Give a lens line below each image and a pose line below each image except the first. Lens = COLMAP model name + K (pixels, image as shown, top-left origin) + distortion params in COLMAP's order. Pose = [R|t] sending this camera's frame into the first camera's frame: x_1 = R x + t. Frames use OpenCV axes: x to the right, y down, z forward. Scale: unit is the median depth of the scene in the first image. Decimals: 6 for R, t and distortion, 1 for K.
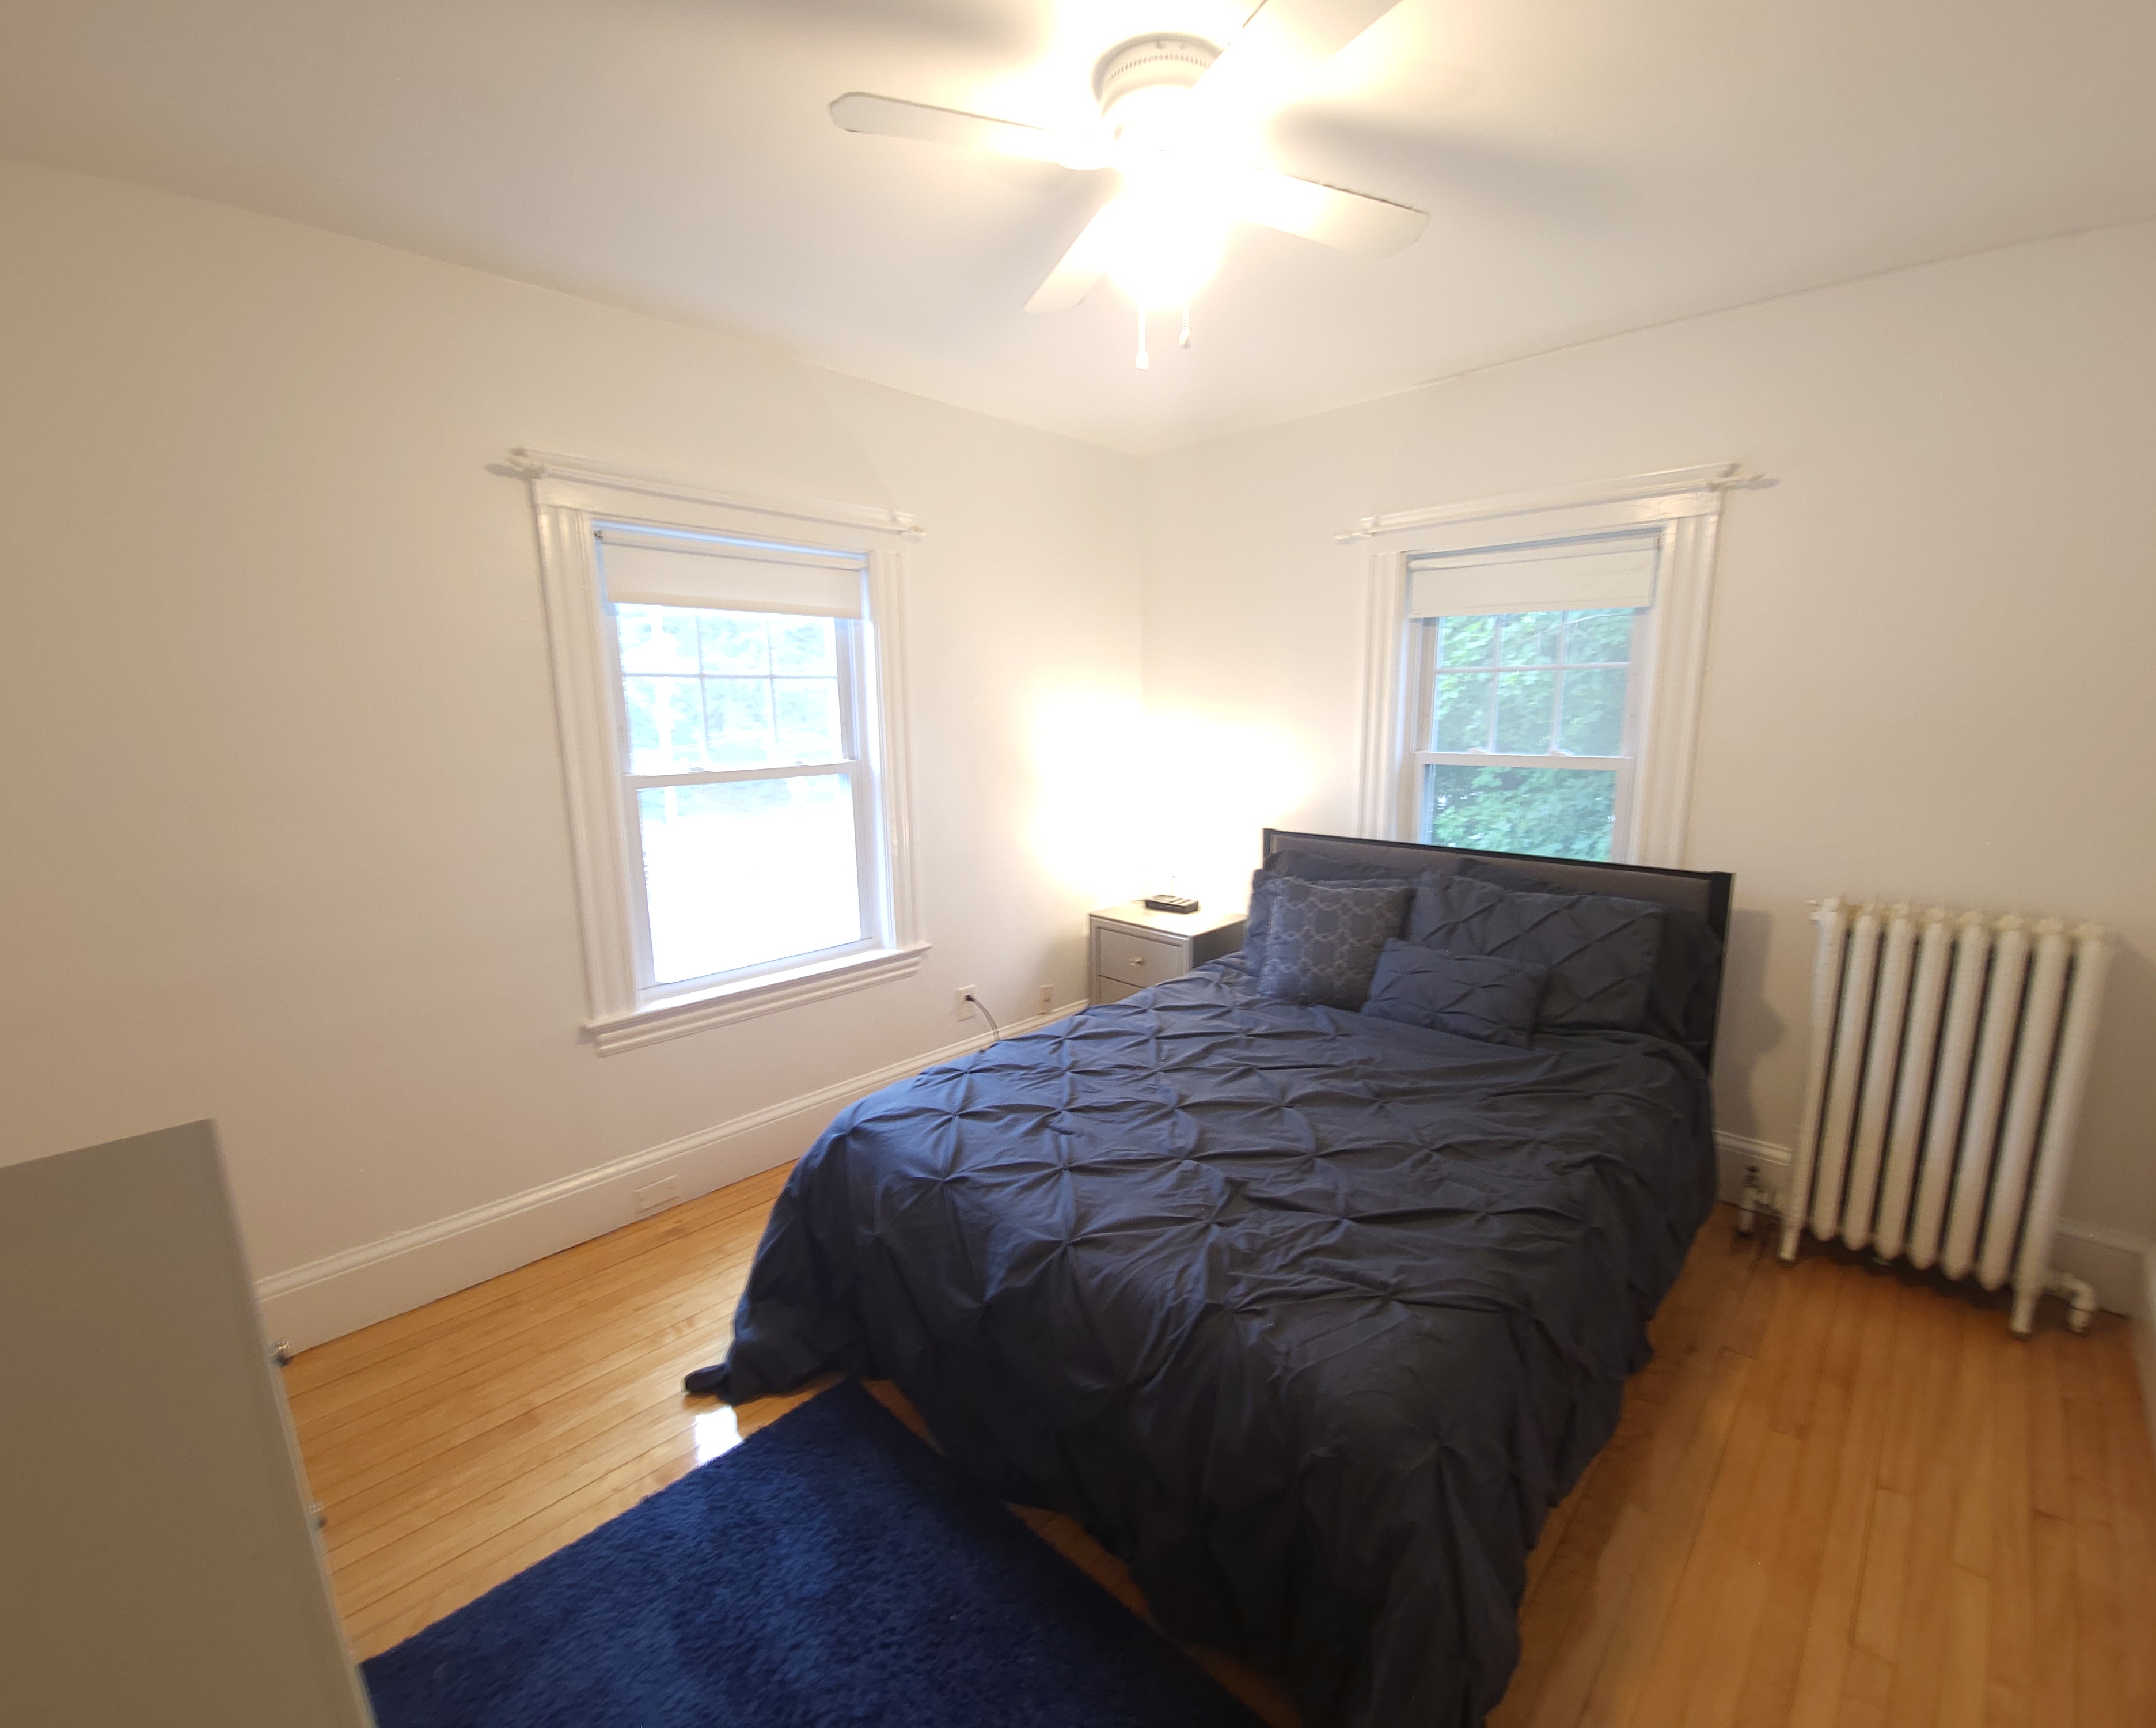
lens RADIAL K [[914.1, 0, 1088.3], [0, 914.1, 864.4], [0, 0, 1]] dist [-0.005788, -0.008509]
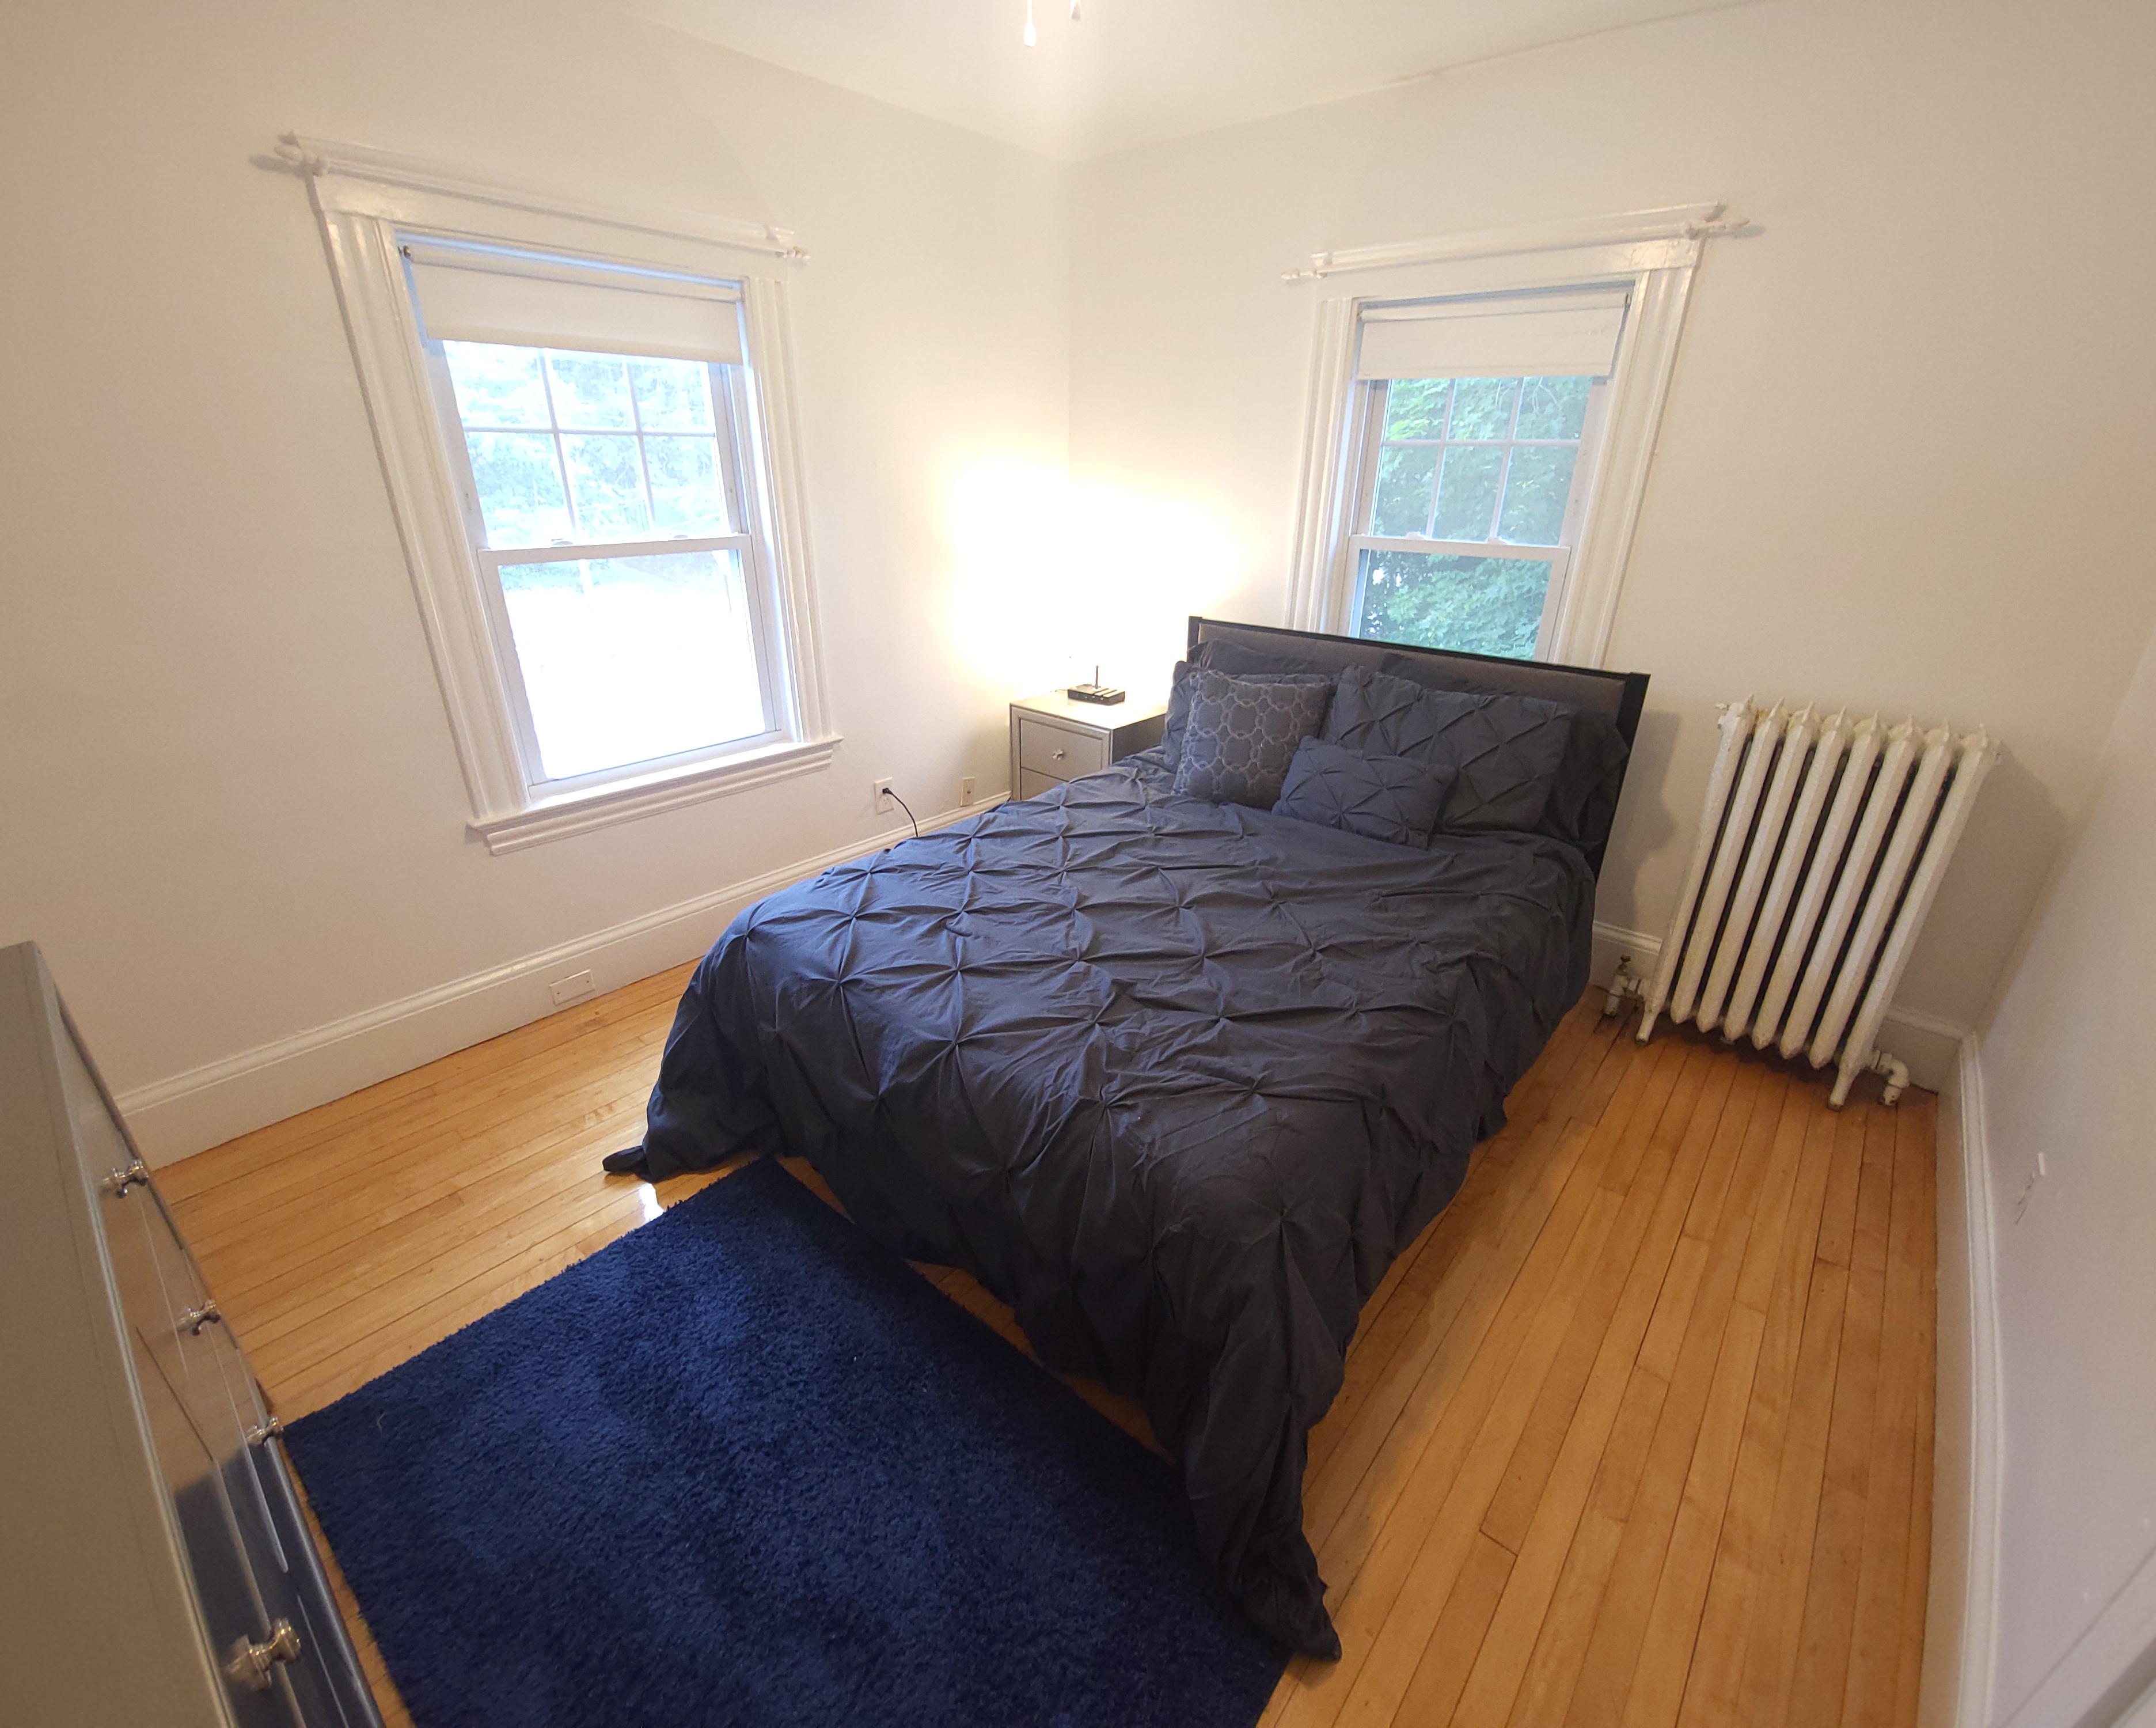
lens RADIAL K [[914.1, 0, 1091.2], [0, 914.1, 866.9], [0, 0, 1]] dist [-0.005788, -0.008509]
pose [[0.998387, -0.001868, 0.056747, 0.050958], [-0.011753, 0.971013, 0.238736, -0.017885], [-0.055548, -0.239018, 0.969425, 0.027410]]
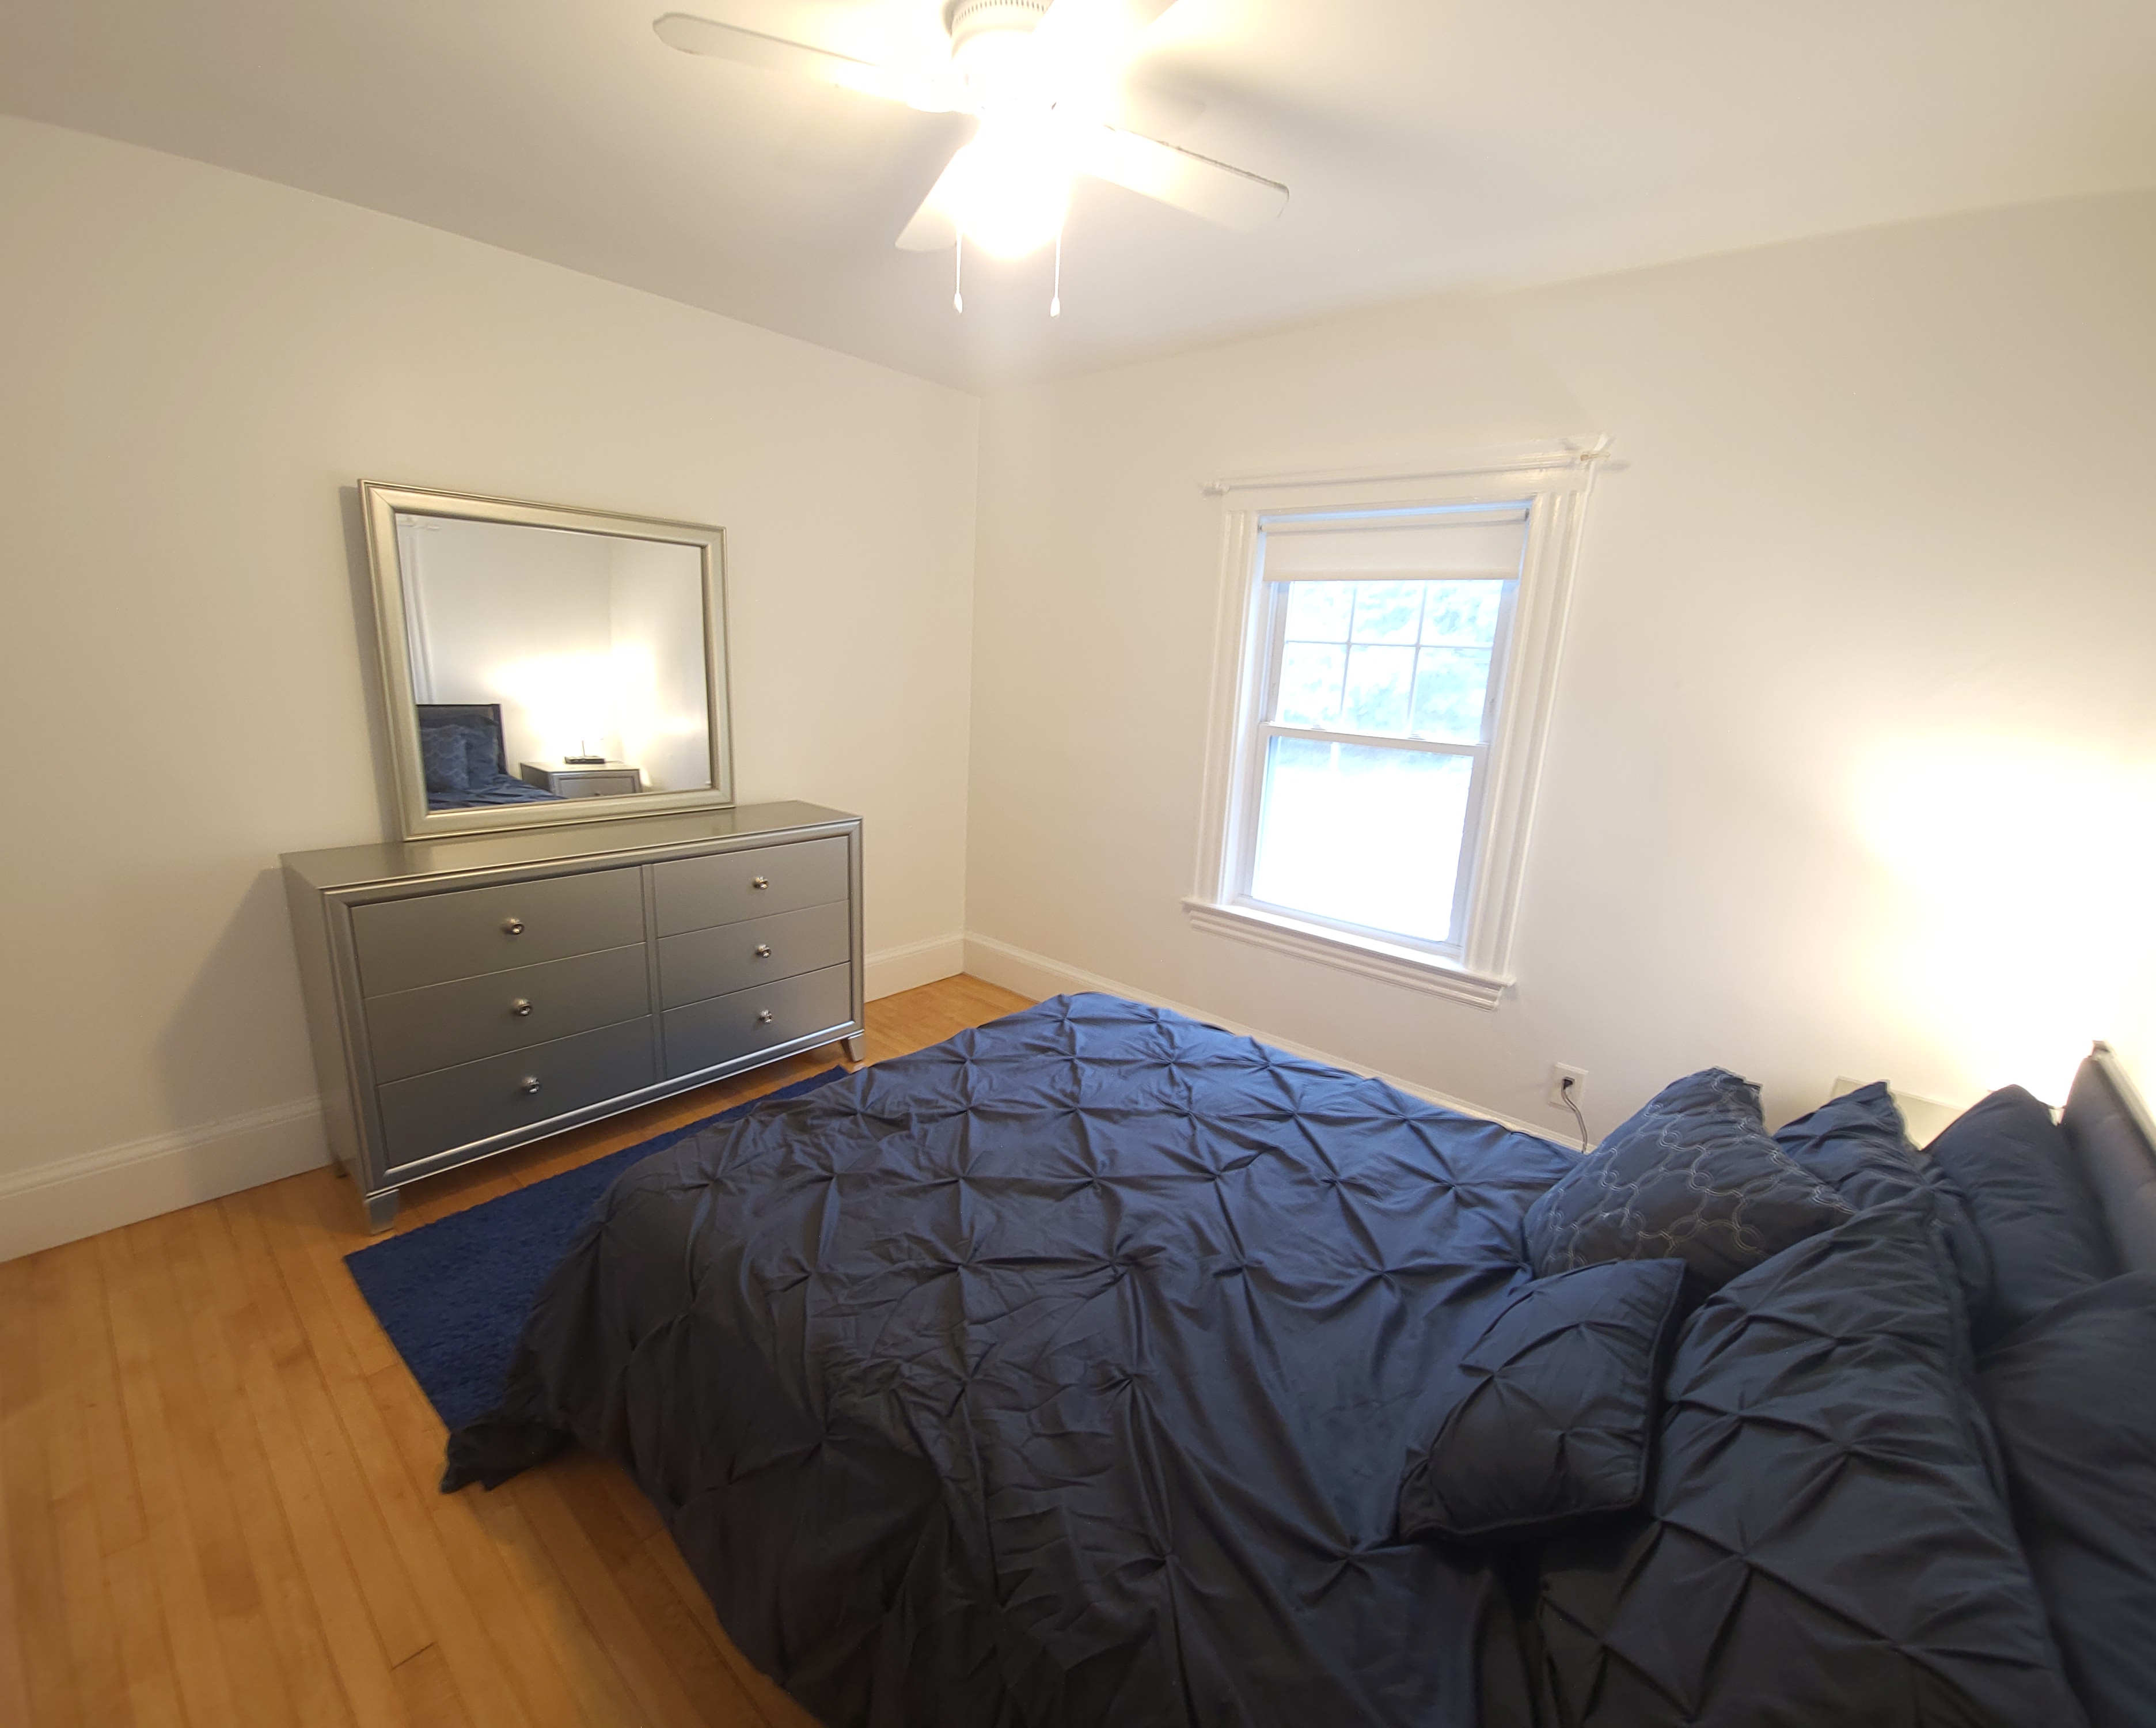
lens RADIAL K [[914.1, 0, 1066.8], [0, 914.1, 875.7], [0, 0, 1]] dist [-0.005788, -0.008509]
pose [[0.042979, 0.252802, -0.966563, 0.828909], [-0.225043, 0.945044, 0.237167, -0.155072], [0.973400, 0.207325, 0.097509, 0.759326]]
